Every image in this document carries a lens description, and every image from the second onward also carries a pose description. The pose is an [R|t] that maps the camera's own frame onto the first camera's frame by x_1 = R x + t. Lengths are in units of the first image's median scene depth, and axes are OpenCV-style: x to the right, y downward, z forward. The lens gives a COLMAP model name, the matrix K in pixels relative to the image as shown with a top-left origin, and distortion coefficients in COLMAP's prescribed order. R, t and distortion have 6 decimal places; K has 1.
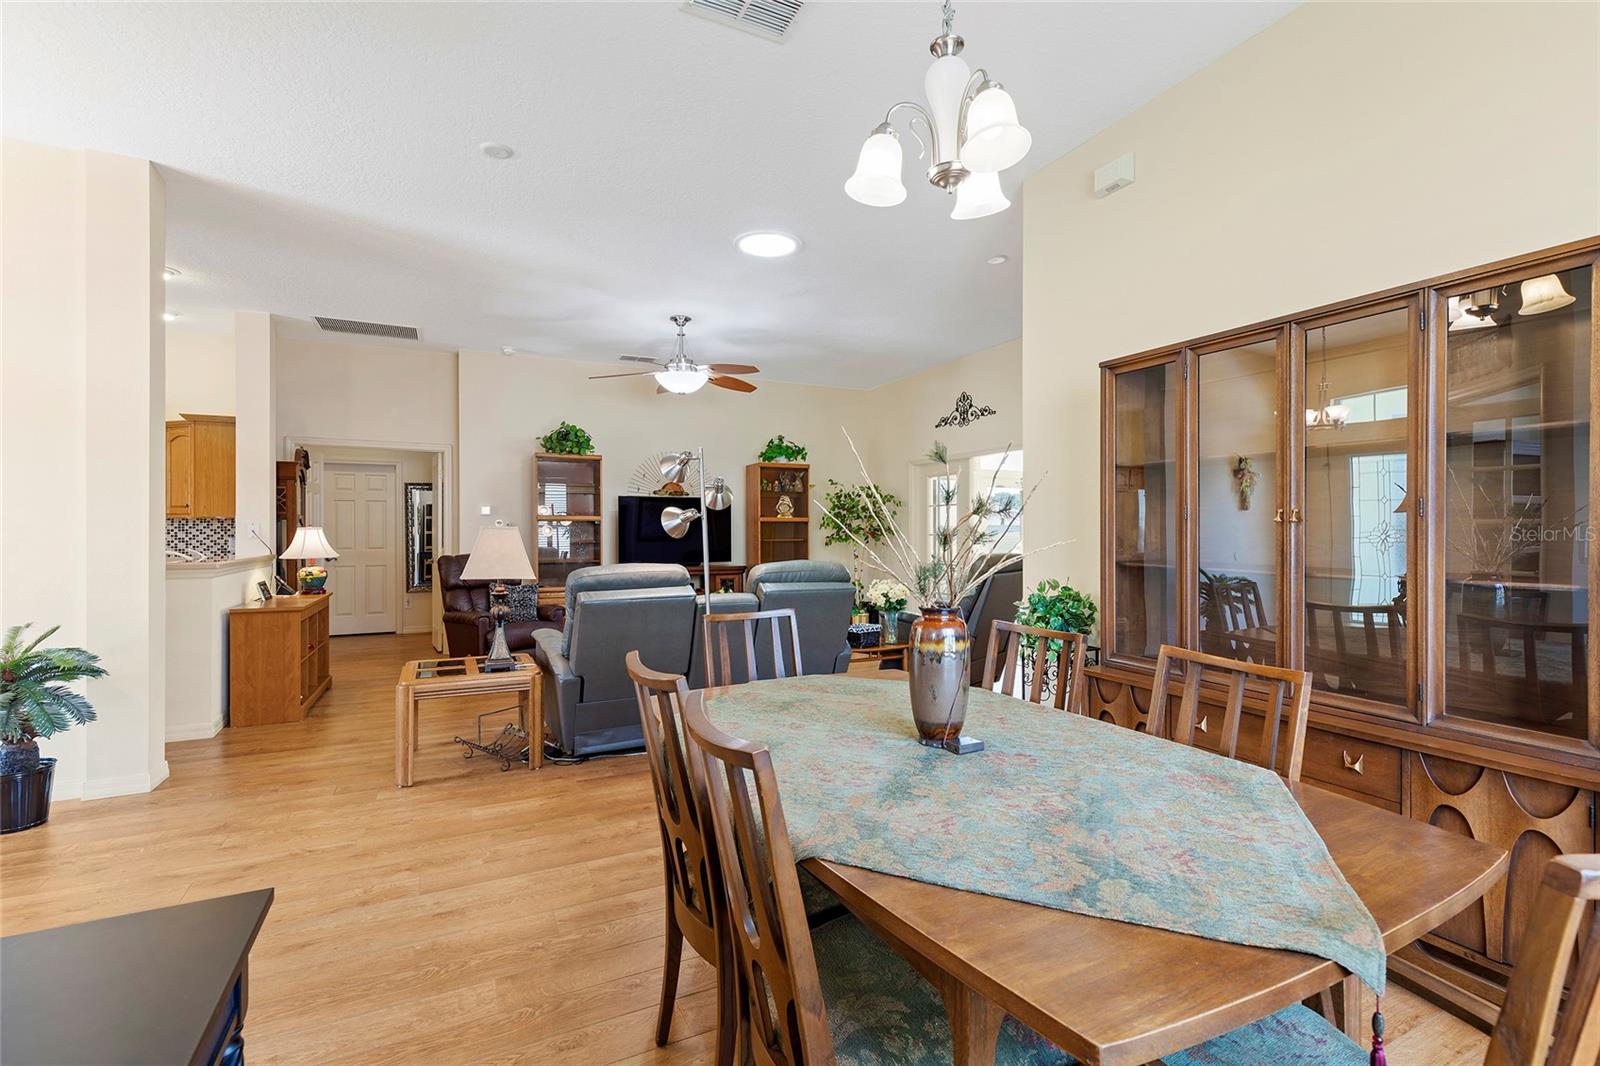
lens RADIAL K [[717.7, 0, 807.8], [0, 717.7, 536.9], [0, 0, 1]] dist [0.006438, -0.000199]
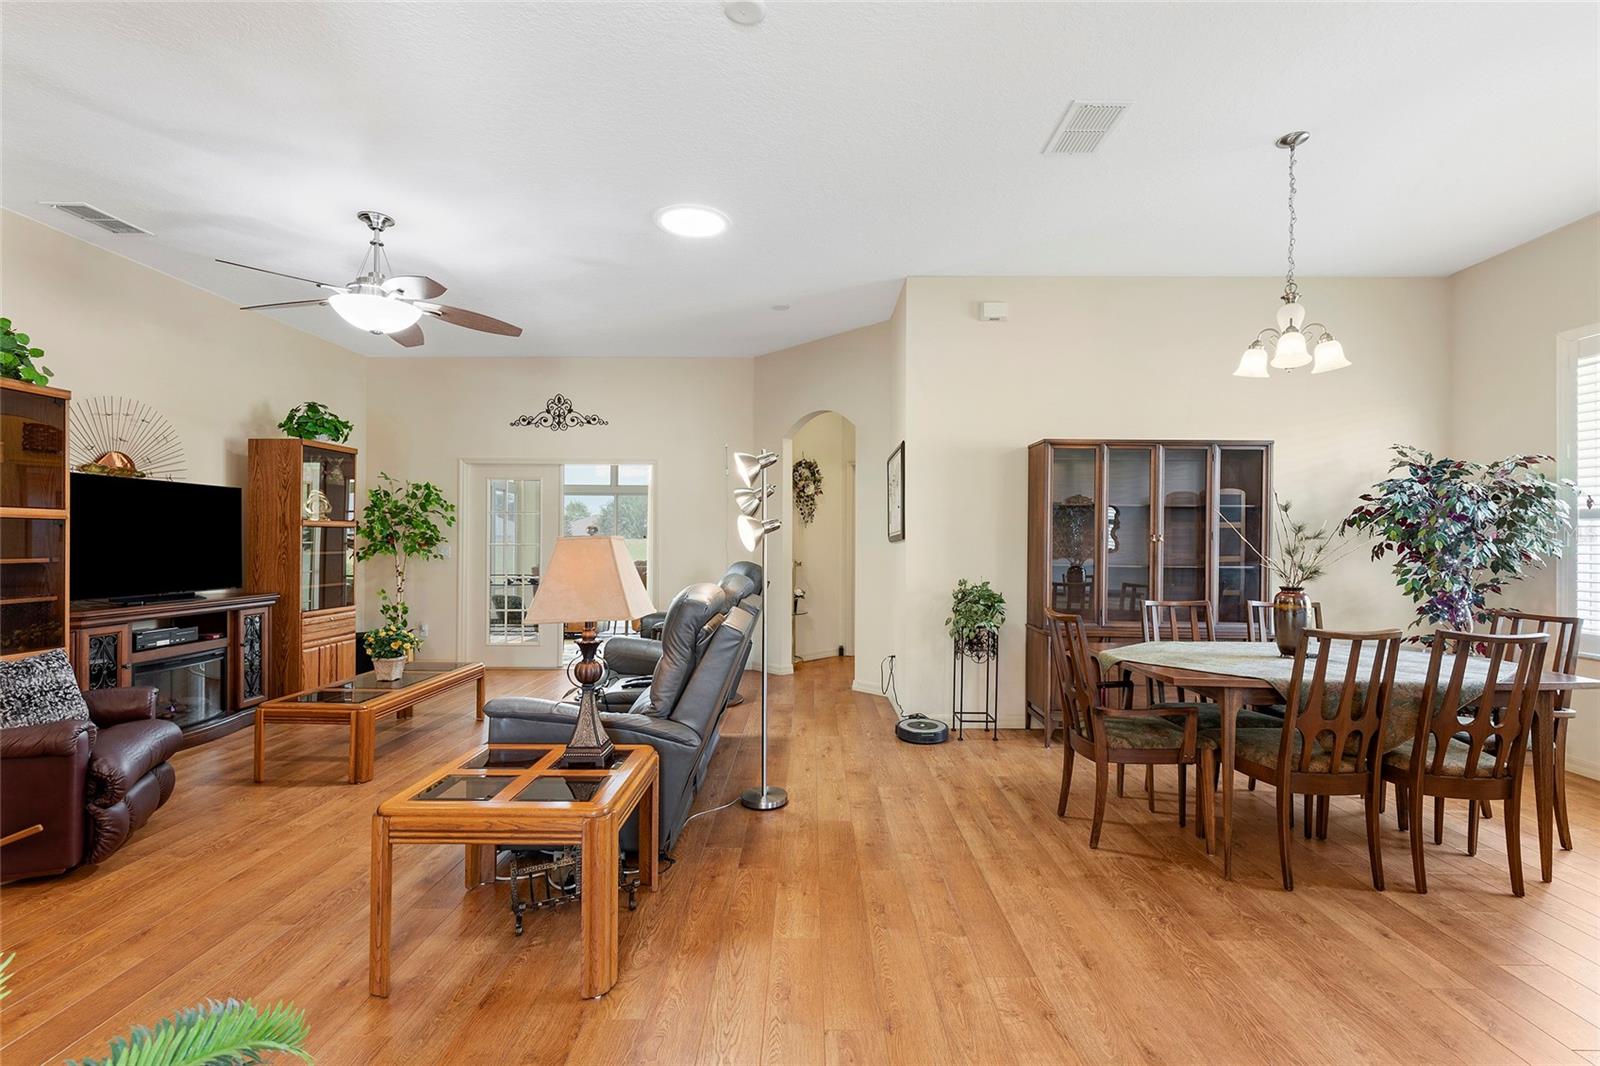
lens RADIAL K [[717.7, 0, 799.2], [0, 717.7, 536.0], [0, 0, 1]] dist [0.006438, -0.000199]
pose [[0.459979, 0.010397, 0.887869, -0.499599], [0.003085, 0.999907, -0.013308, -0.001808], [-0.887924, 0.008861, 0.459904, 0.302047]]
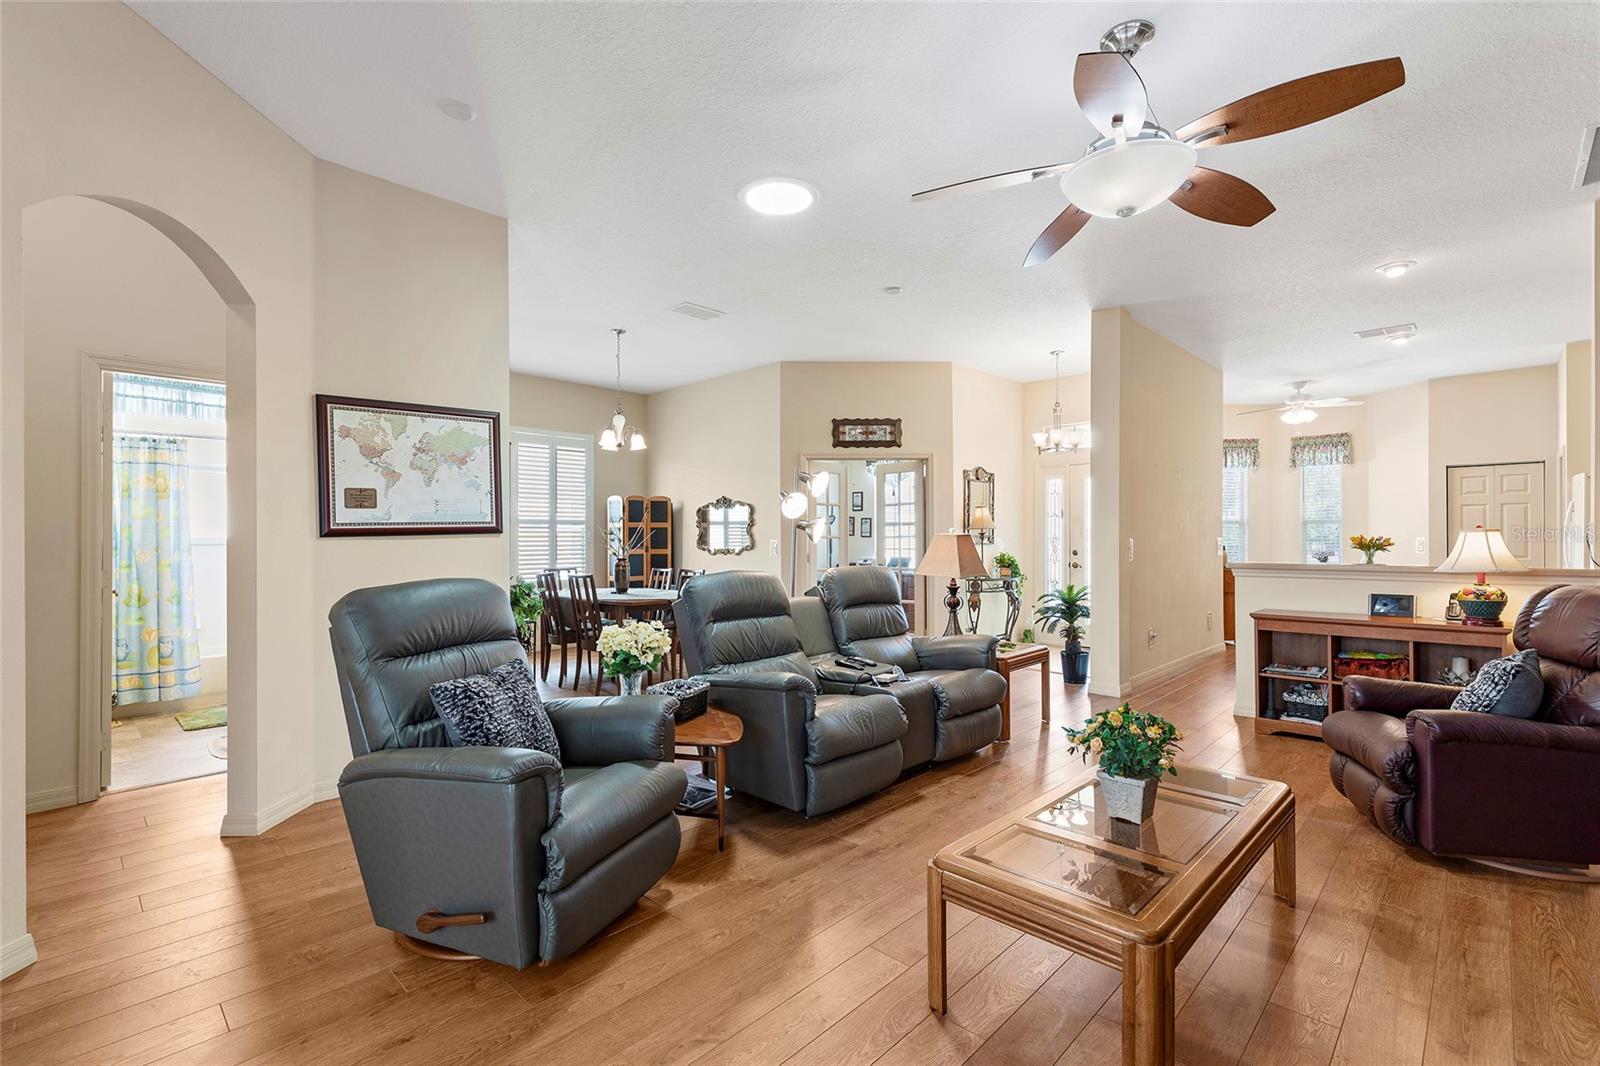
lens RADIAL K [[717.7, 0, 798.5], [0, 717.7, 530.3], [0, 0, 1]] dist [0.006438, -0.000199]
pose [[-0.944056, 0.001616, -0.329782, 0.125781], [0.001448, 0.999999, 0.000755, -0.009869], [0.329783, 0.000236, -0.944057, 1.147621]]
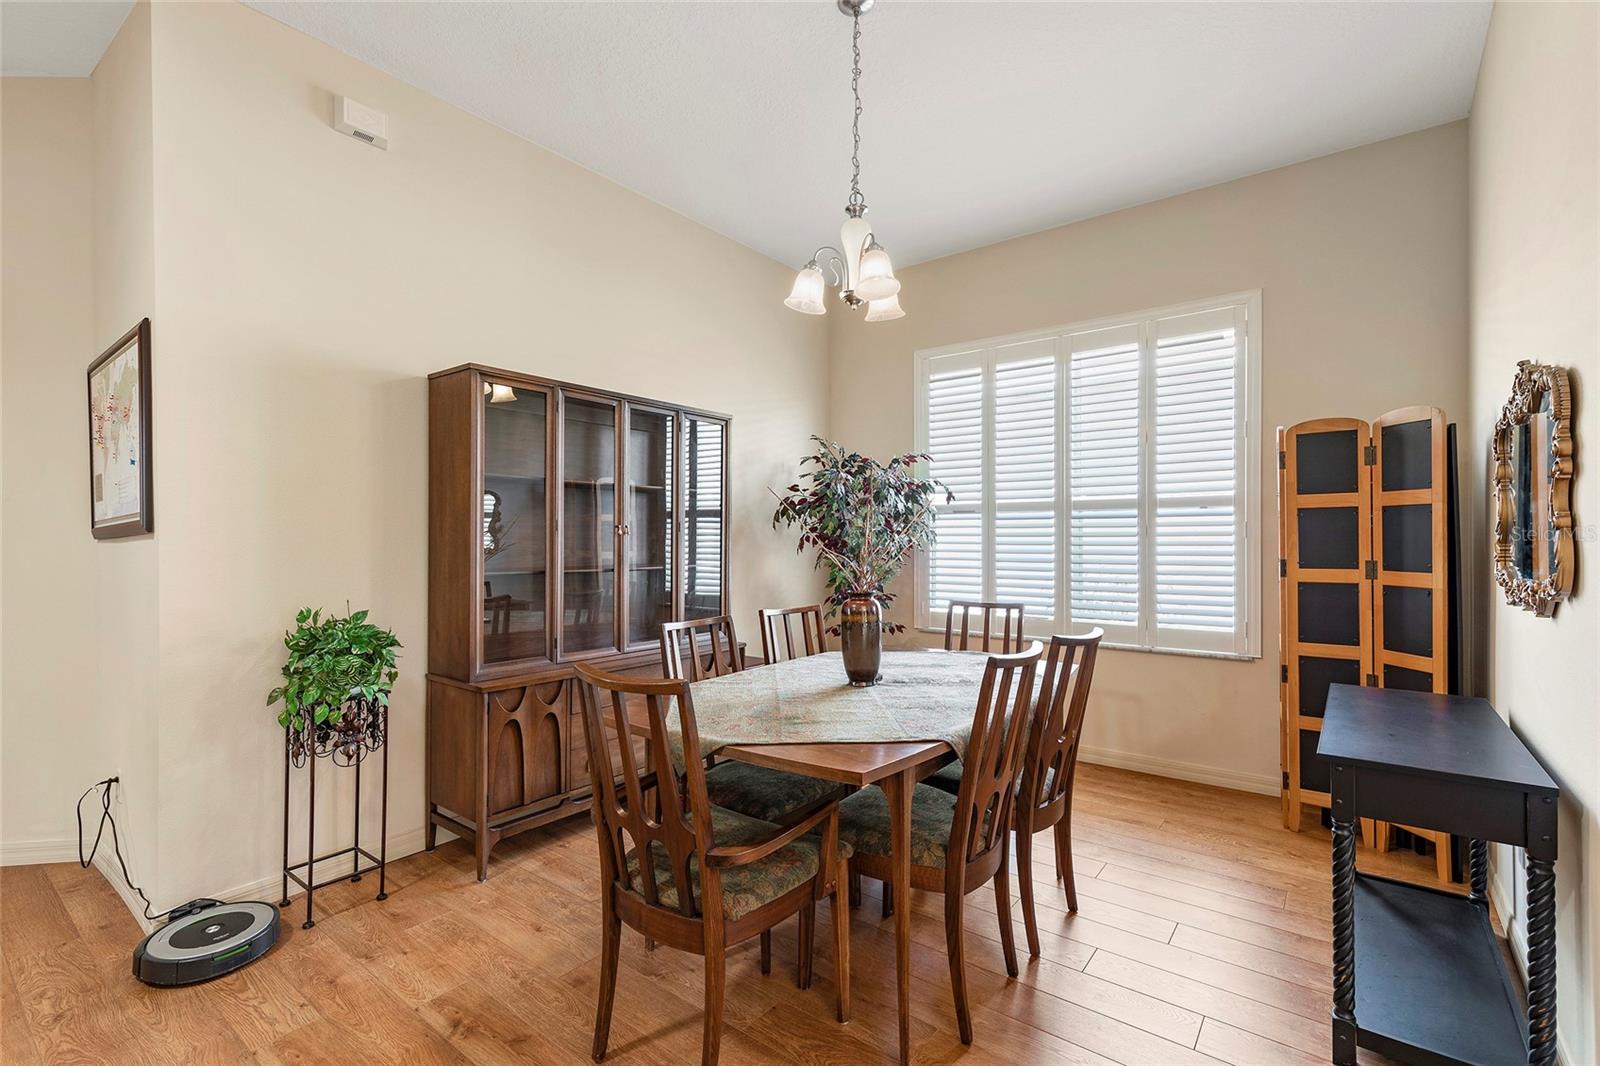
lens RADIAL K [[717.7, 0, 802.8], [0, 717.7, 538.2], [0, 0, 1]] dist [0.006438, -0.000199]
pose [[-0.435770, 0.003441, 0.900051, -0.254696], [0.013942, 0.999899, 0.002928, -0.001841], [-0.899950, 0.013824, -0.435774, 0.409162]]
